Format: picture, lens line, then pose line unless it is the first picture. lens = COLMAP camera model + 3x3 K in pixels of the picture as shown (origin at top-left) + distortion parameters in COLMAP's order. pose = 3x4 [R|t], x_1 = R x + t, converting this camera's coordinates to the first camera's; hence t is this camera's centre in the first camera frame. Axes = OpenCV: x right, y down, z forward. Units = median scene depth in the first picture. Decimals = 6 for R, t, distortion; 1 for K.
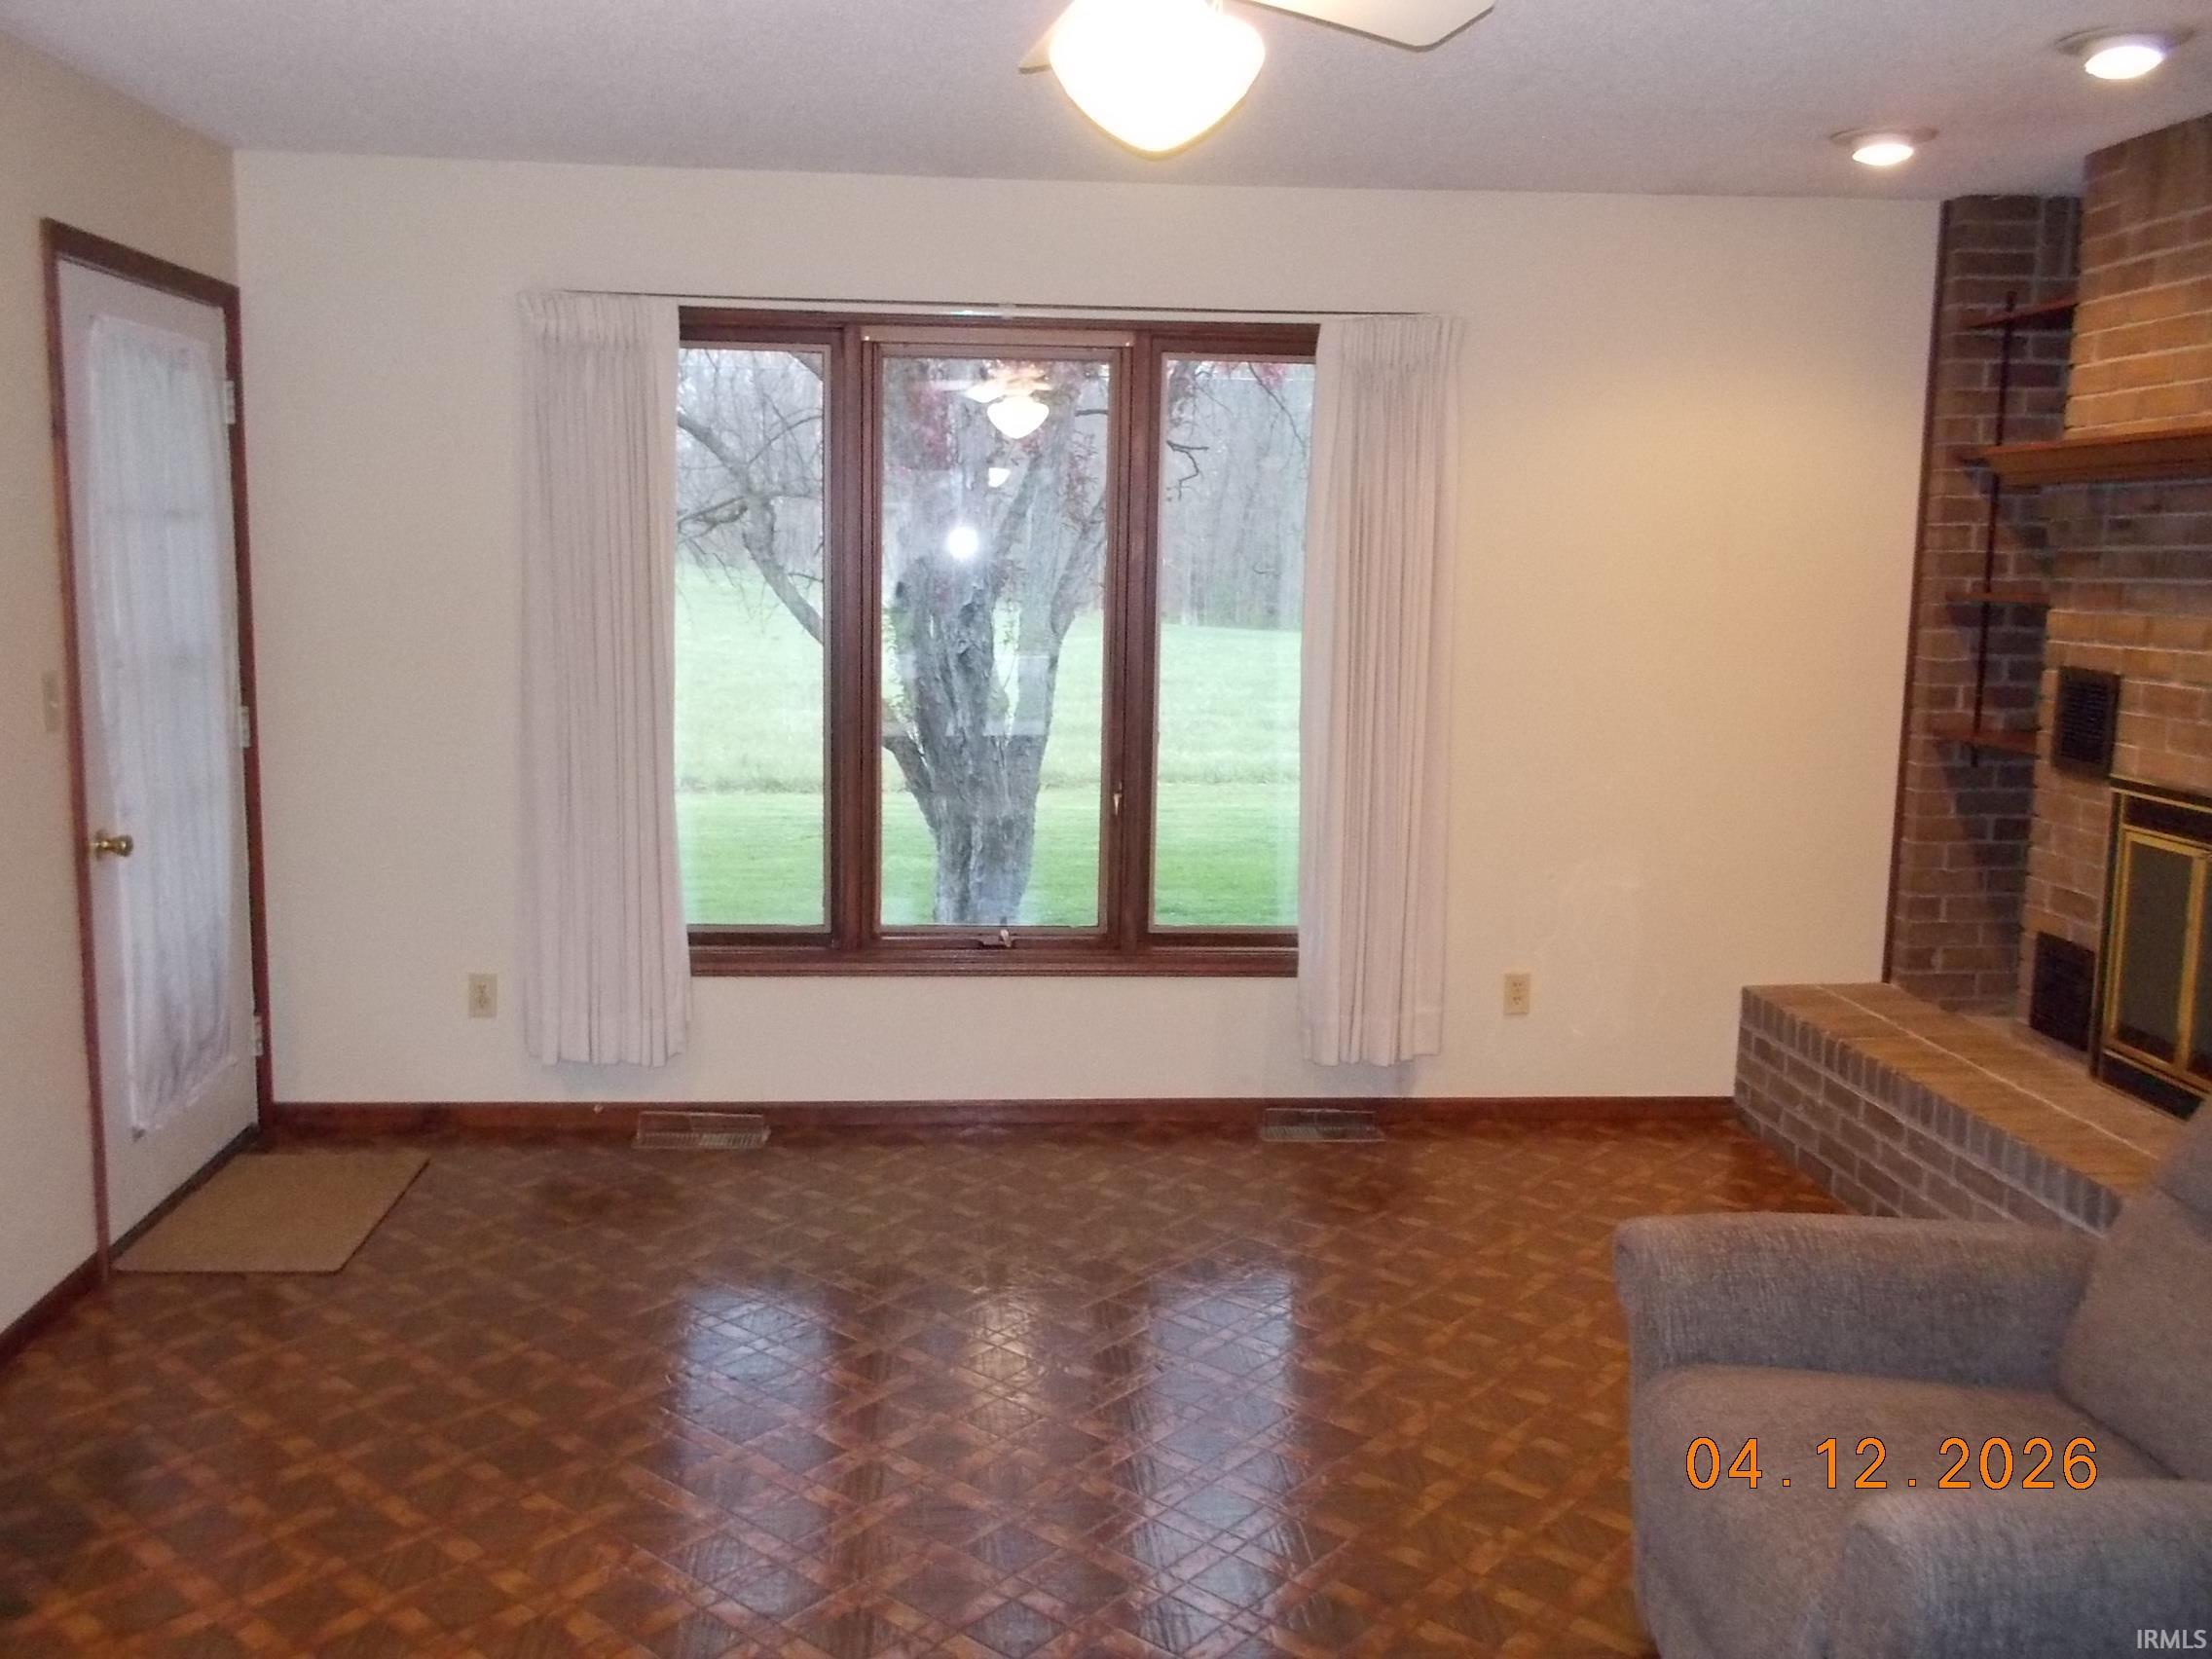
lens RADIAL K [[1929.0, 0, 1101.7], [0, 1929.0, 827.3], [0, 0, 1]] dist [0.046105, 0.002499]
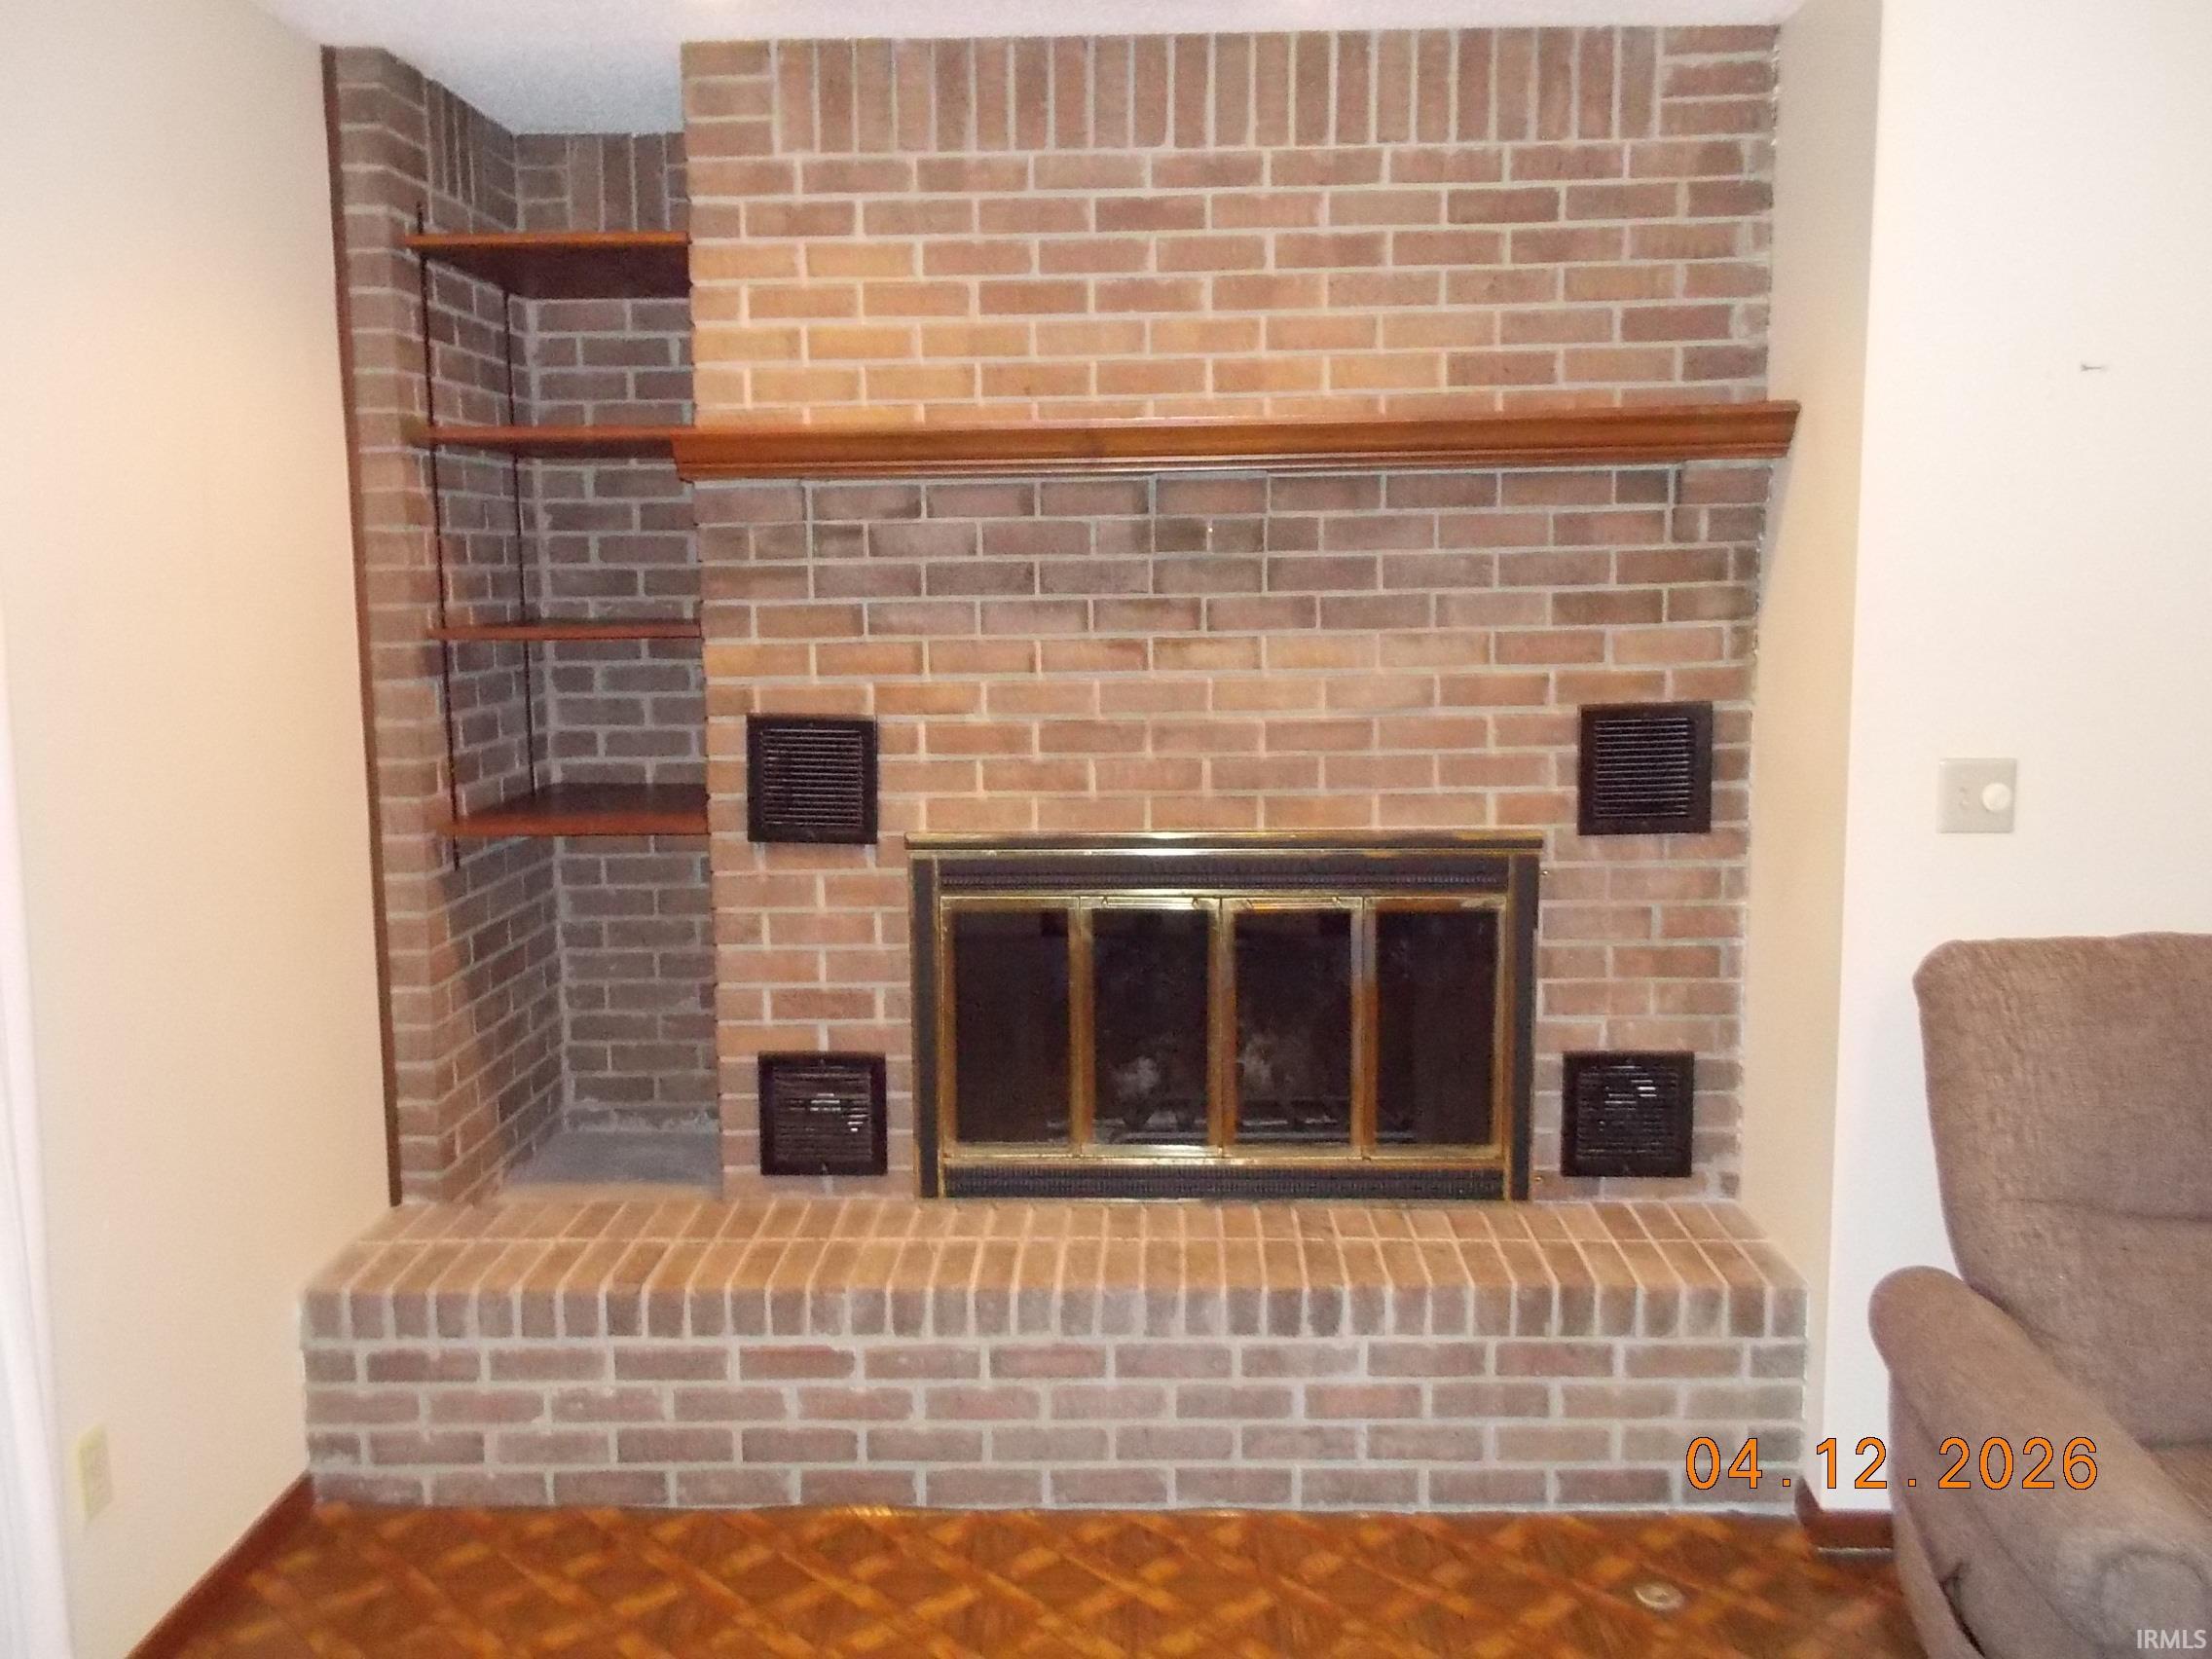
lens RADIAL K [[1929.0, 0, 1105.0], [0, 1929.0, 828.7], [0, 0, 1]] dist [0.046105, 0.002499]
pose [[0.110927, -0.143537, 0.983409, -0.258574], [0.154788, 0.979935, 0.125570, -0.113001], [-0.981701, 0.138291, 0.130919, 0.773261]]
